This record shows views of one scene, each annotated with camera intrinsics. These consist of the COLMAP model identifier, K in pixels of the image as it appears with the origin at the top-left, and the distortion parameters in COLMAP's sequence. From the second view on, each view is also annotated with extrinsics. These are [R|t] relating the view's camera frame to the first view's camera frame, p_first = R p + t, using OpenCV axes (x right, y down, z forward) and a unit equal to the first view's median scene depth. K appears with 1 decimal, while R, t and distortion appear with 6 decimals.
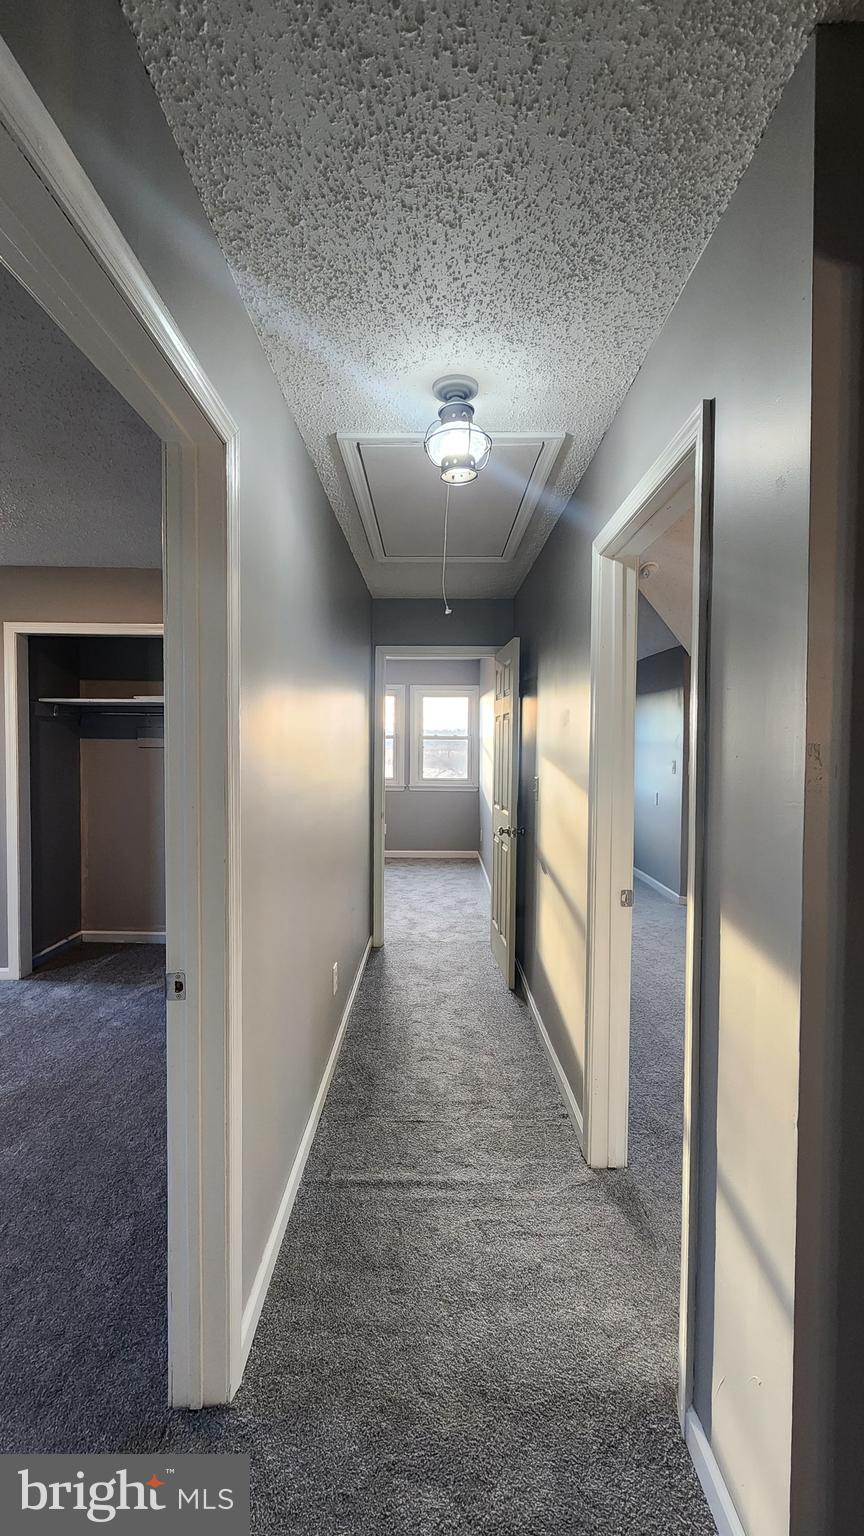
lens RADIAL K [[661.9, 0, 428.8], [0, 661.9, 766.1], [0, 0, 1]] dist [-0.002196, -0.000117]
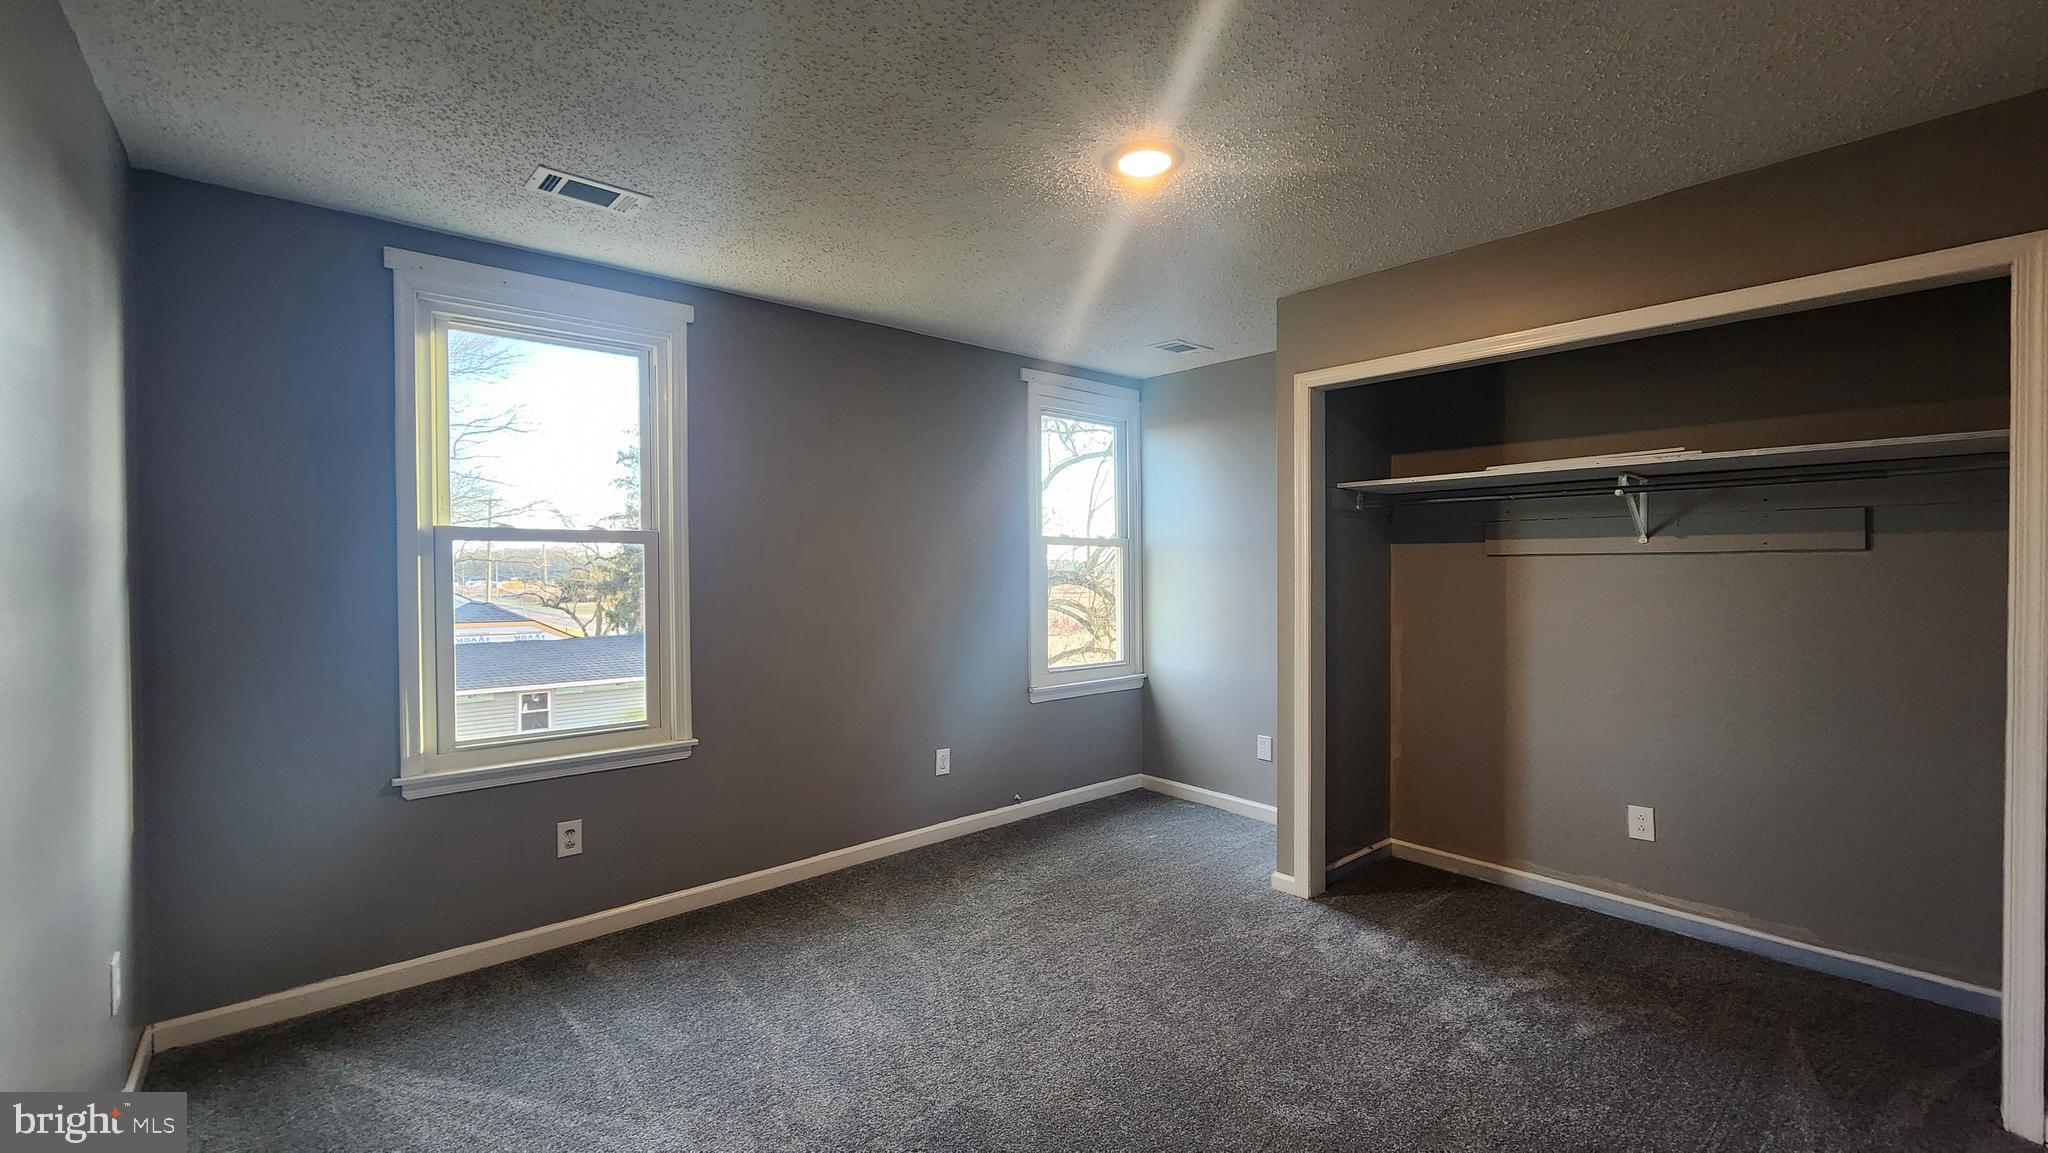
lens RADIAL K [[837.8, 0, 1030.3], [0, 837.8, 571.1], [0, 0, 1]] dist [-0.001505, 0.000555]
pose [[0.662558, -0.006769, -0.748980, -0.166508], [-0.019944, 0.999445, -0.026675, 0.017992], [0.748745, 0.032611, 0.662056, 0.212906]]
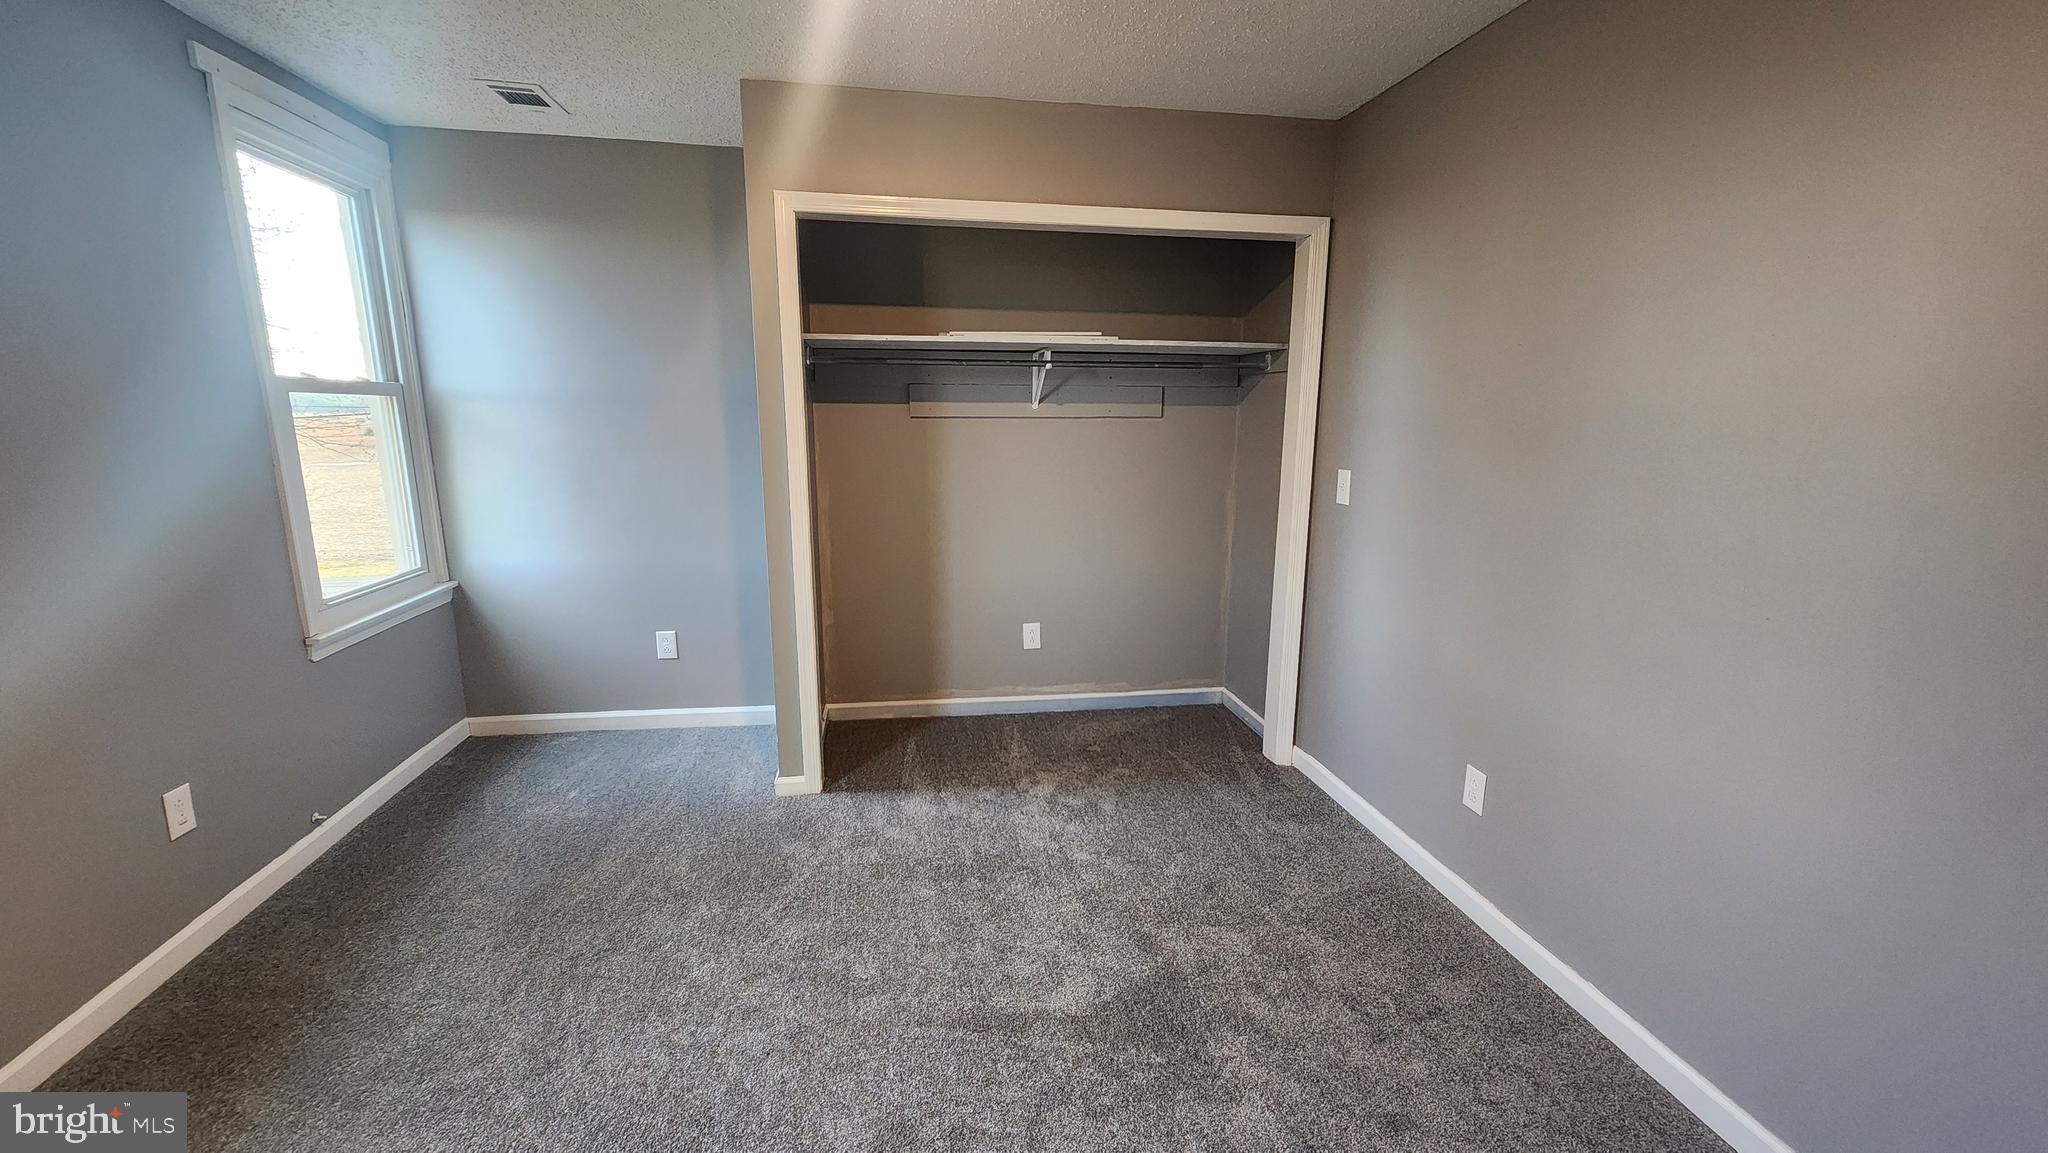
lens RADIAL K [[837.8, 0, 1023.9], [0, 837.8, 570.8], [0, 0, 1]] dist [-0.001505, 0.000555]
pose [[0.985681, -0.033814, 0.165194, -0.554741], [0.007798, 0.987779, 0.155665, -0.007983], [-0.168439, -0.152148, 0.973899, 0.222935]]
